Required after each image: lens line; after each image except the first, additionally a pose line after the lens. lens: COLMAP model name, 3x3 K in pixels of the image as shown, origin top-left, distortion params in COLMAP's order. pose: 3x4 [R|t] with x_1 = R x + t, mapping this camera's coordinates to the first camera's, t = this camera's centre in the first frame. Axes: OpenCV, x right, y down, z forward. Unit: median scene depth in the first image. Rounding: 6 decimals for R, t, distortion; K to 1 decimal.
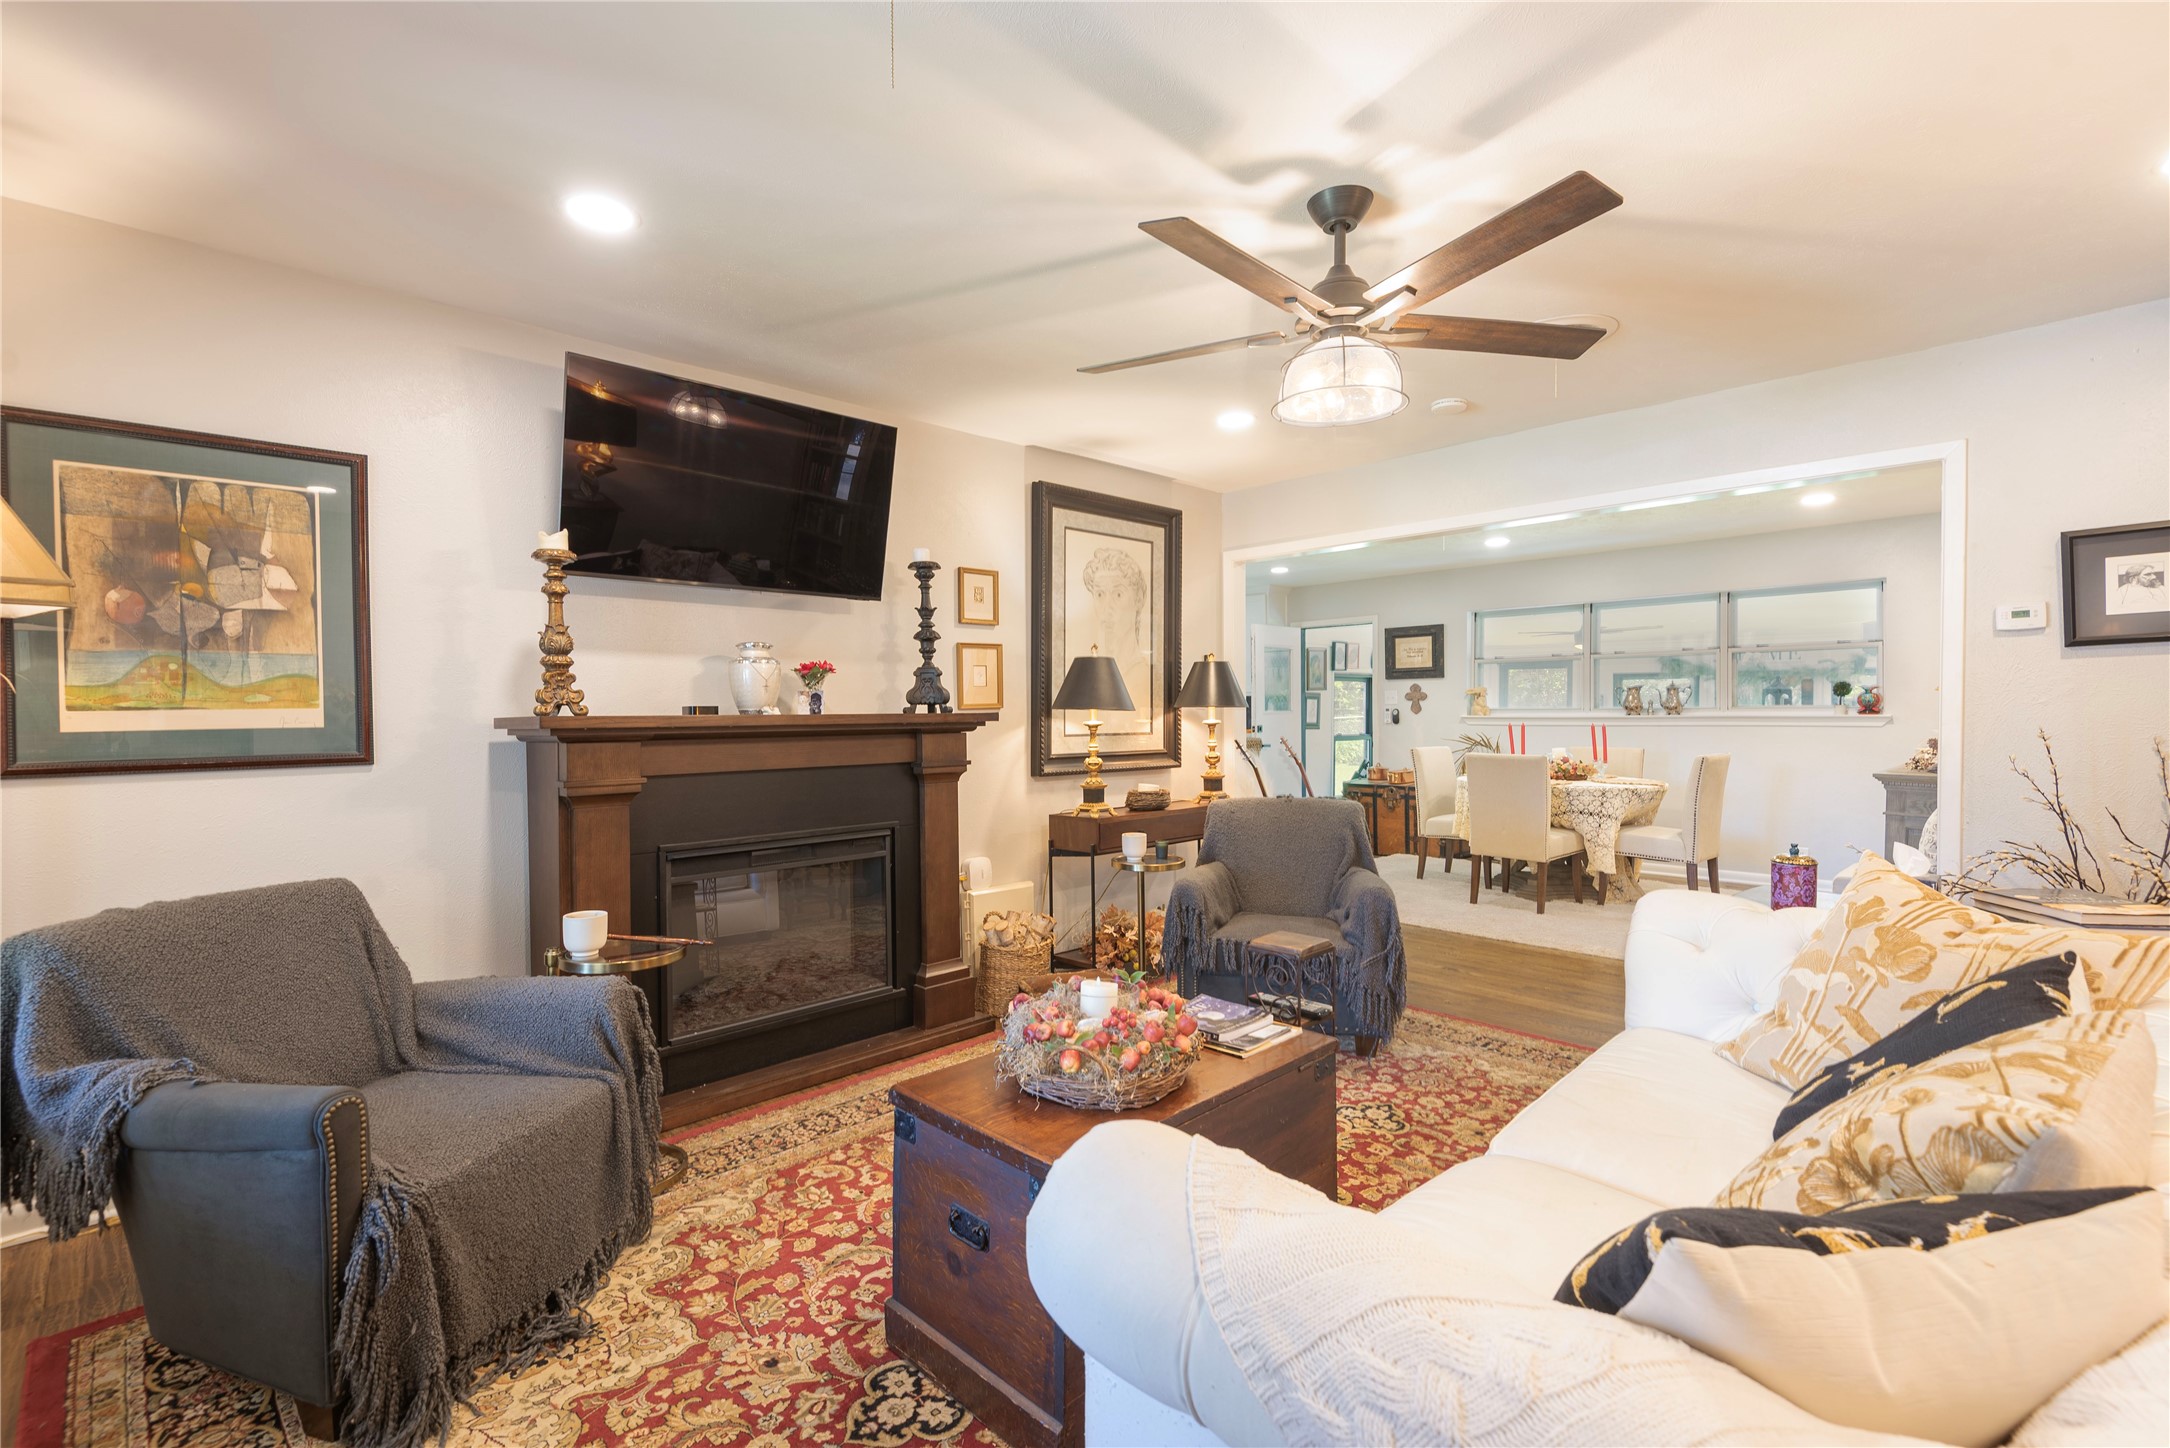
lens RADIAL K [[974.4, 0, 1085.0], [0, 974.4, 724.0], [0, 0, 1]] dist [0.033101, -0.027678]
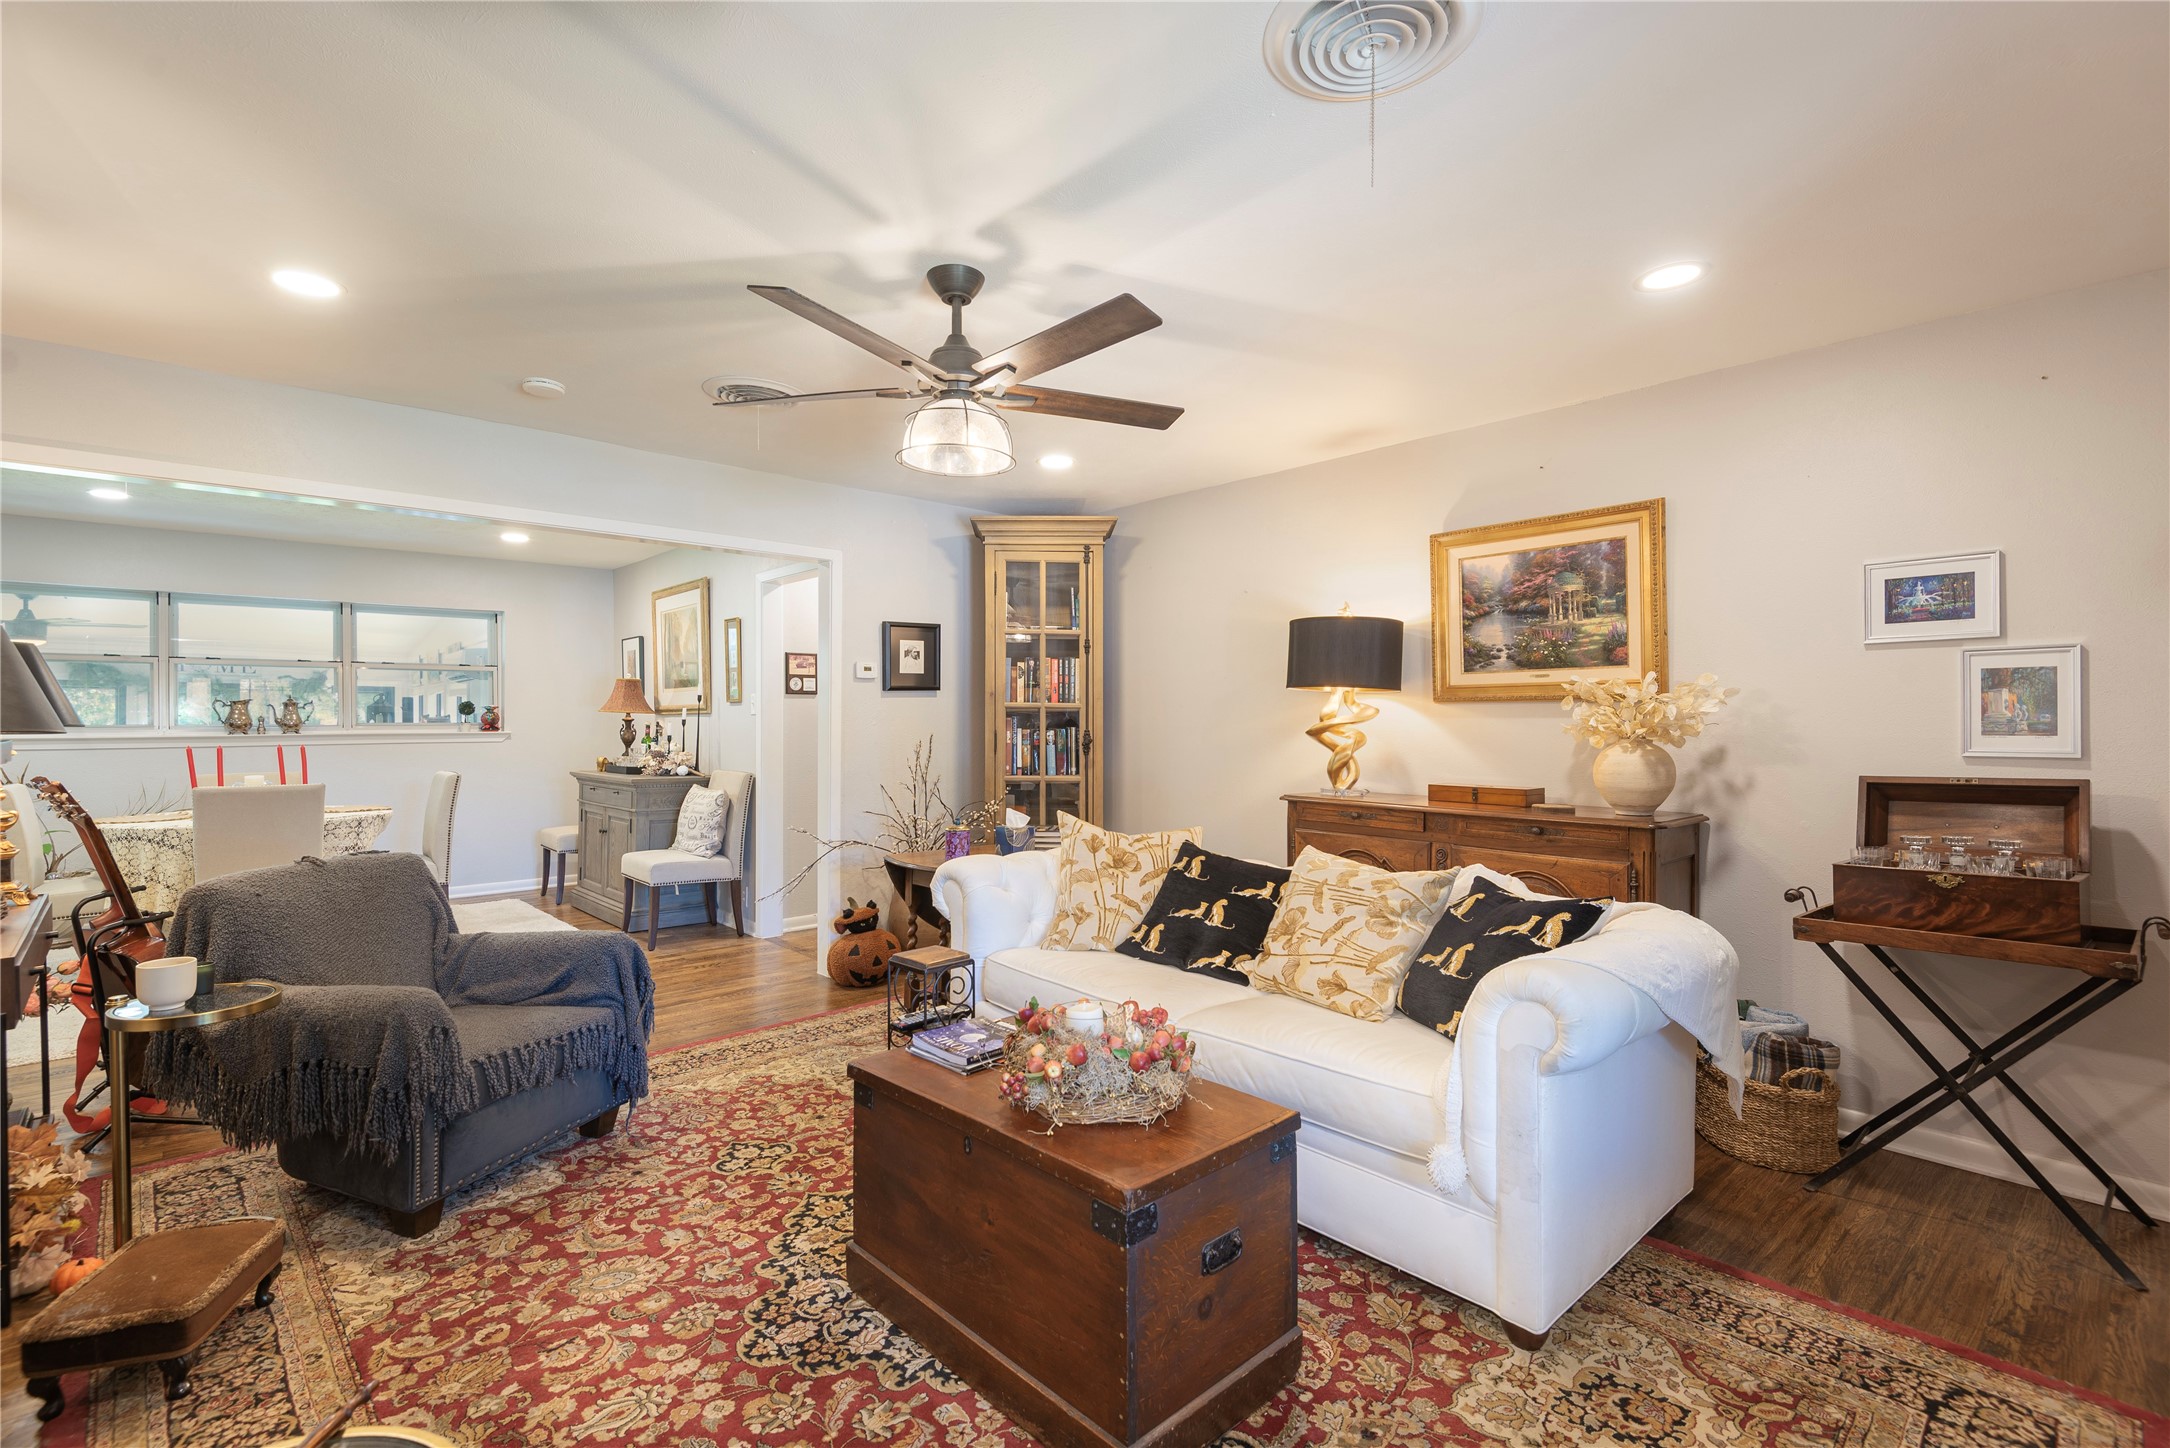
lens RADIAL K [[977.7, 0, 1075.5], [0, 977.7, 720.2], [0, 0, 1]] dist [0.026737, -0.013851]
pose [[0.025202, 0.005482, 0.999667, -0.657665], [0.013456, 0.999893, -0.005822, -0.015249], [-0.999592, 0.013599, 0.025125, 0.649264]]
